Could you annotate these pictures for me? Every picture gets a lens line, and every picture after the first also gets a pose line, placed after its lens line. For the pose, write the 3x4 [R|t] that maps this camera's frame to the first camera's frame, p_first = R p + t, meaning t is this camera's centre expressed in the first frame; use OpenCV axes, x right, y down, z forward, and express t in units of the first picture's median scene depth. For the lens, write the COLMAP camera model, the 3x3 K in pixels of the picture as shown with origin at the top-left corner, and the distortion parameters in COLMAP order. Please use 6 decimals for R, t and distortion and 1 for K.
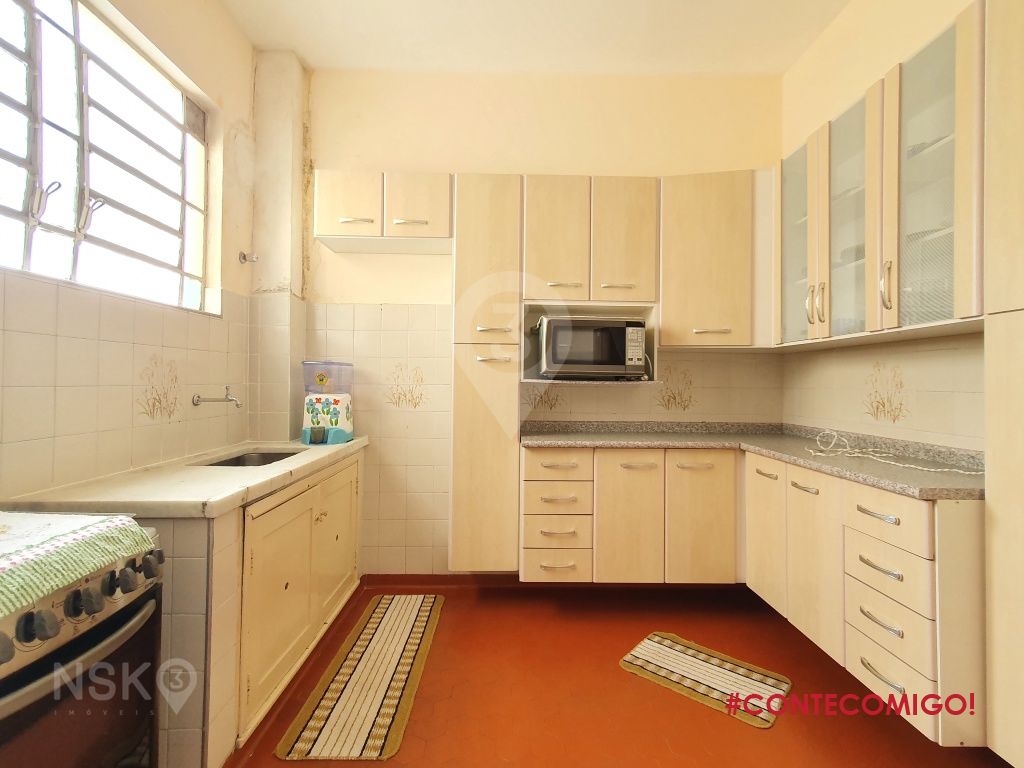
lens RADIAL K [[500.8, 0, 519.5], [0, 500.8, 373.6], [0, 0, 1]] dist [-0.005767, 0.009251]
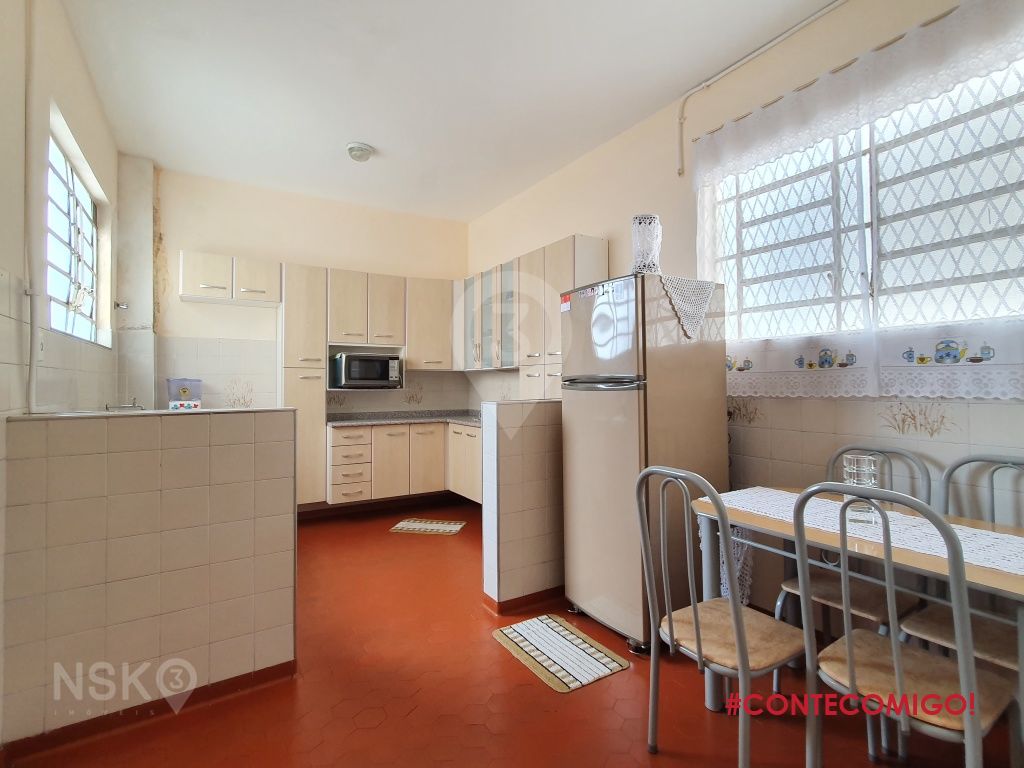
lens RADIAL K [[500.8, 0, 516.3], [0, 500.8, 369.1], [0, 0, 1]] dist [-0.005767, 0.009251]
pose [[0.864220, 0.003043, 0.503105, -0.314855], [0.004663, 0.999890, -0.014056, -0.030193], [-0.503092, 0.014494, 0.864111, -0.845618]]
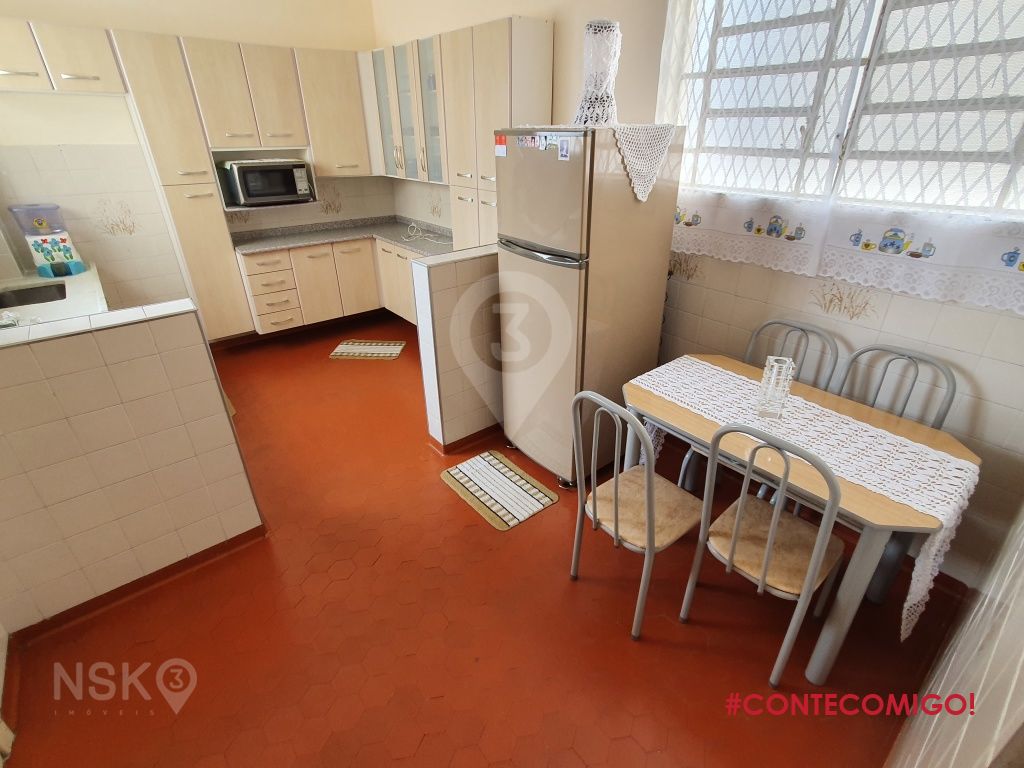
lens RADIAL K [[500.8, 0, 519.0], [0, 500.8, 373.0], [0, 0, 1]] dist [-0.005767, 0.009251]
pose [[0.792093, -0.282970, 0.540848, -0.255457], [0.003725, 0.888279, 0.459289, -0.241386], [-0.610389, -0.361785, 0.704654, -0.768585]]
